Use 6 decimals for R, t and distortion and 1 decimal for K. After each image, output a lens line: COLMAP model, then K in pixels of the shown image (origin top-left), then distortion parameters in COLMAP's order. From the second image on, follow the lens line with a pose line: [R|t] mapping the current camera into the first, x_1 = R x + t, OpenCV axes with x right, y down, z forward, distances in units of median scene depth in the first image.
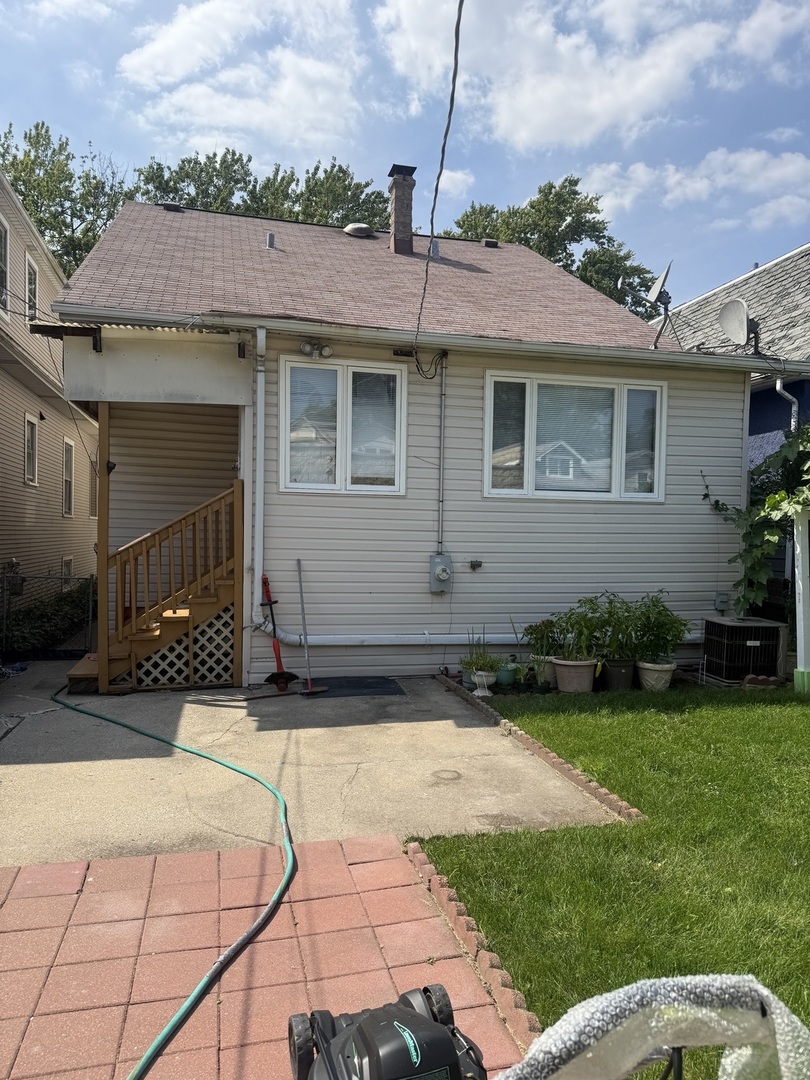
lens RADIAL K [[772.6, 0, 405.0], [0, 772.6, 540.0], [0, 0, 1]] dist [0.100556, -0.159509]
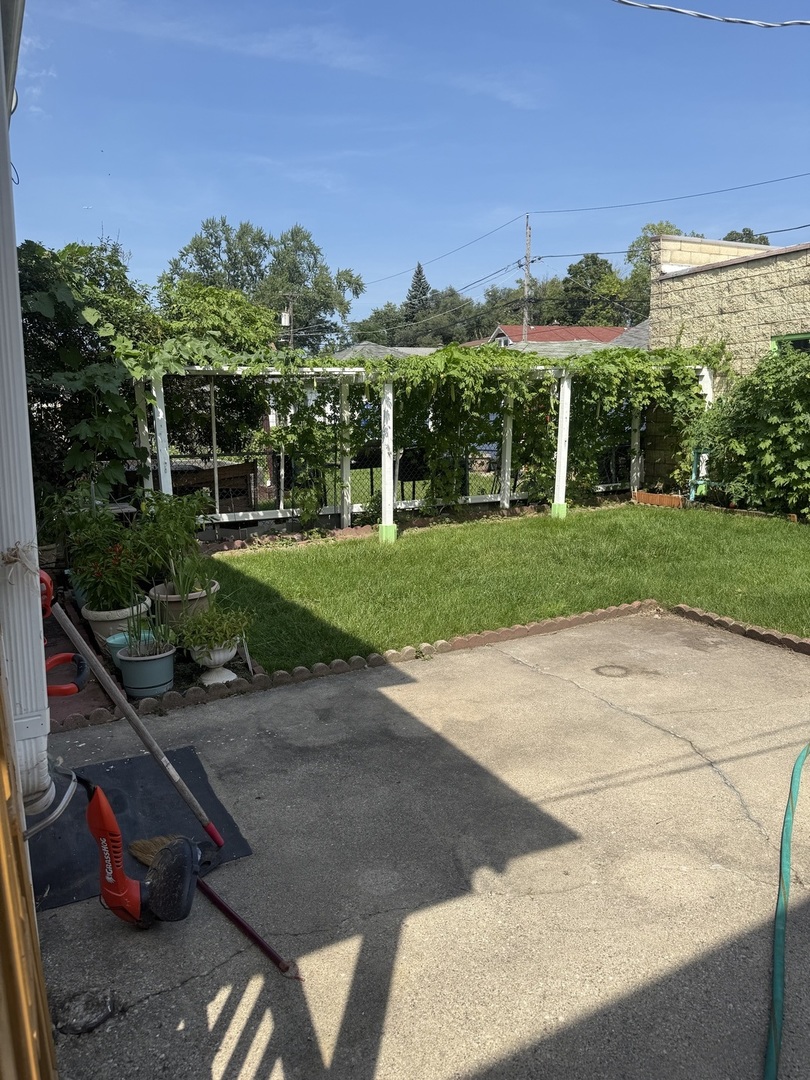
lens RADIAL K [[772.6, 0, 405.0], [0, 772.6, 540.0], [0, 0, 1]] dist [0.100556, -0.159509]
pose [[-0.283821, -0.173098, 0.943124, -0.638280], [0.034625, 0.981079, 0.190484, -0.009532], [-0.958252, 0.086719, -0.272458, 1.386795]]
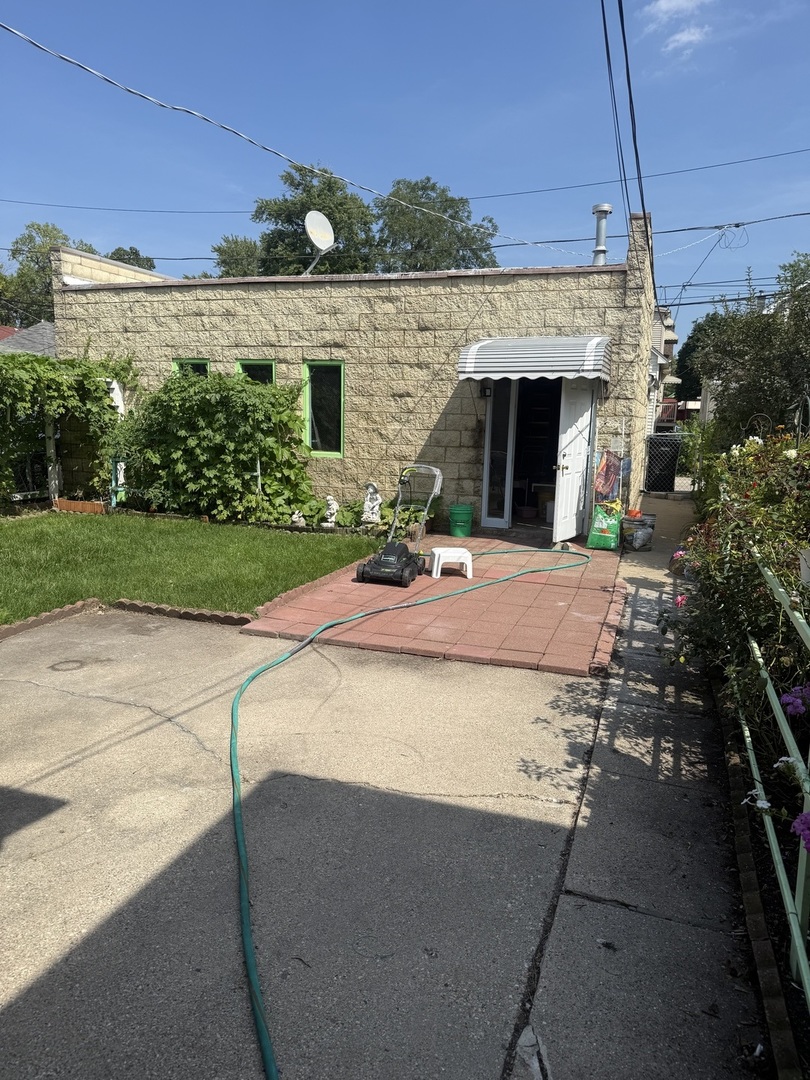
lens RADIAL K [[772.6, 0, 405.0], [0, 772.6, 540.0], [0, 0, 1]] dist [0.100556, -0.159509]
pose [[-0.846365, -0.124007, 0.517965, -0.703934], [-0.034594, 0.983263, 0.178878, -0.017032], [-0.531478, 0.133478, -0.836490, 1.478366]]
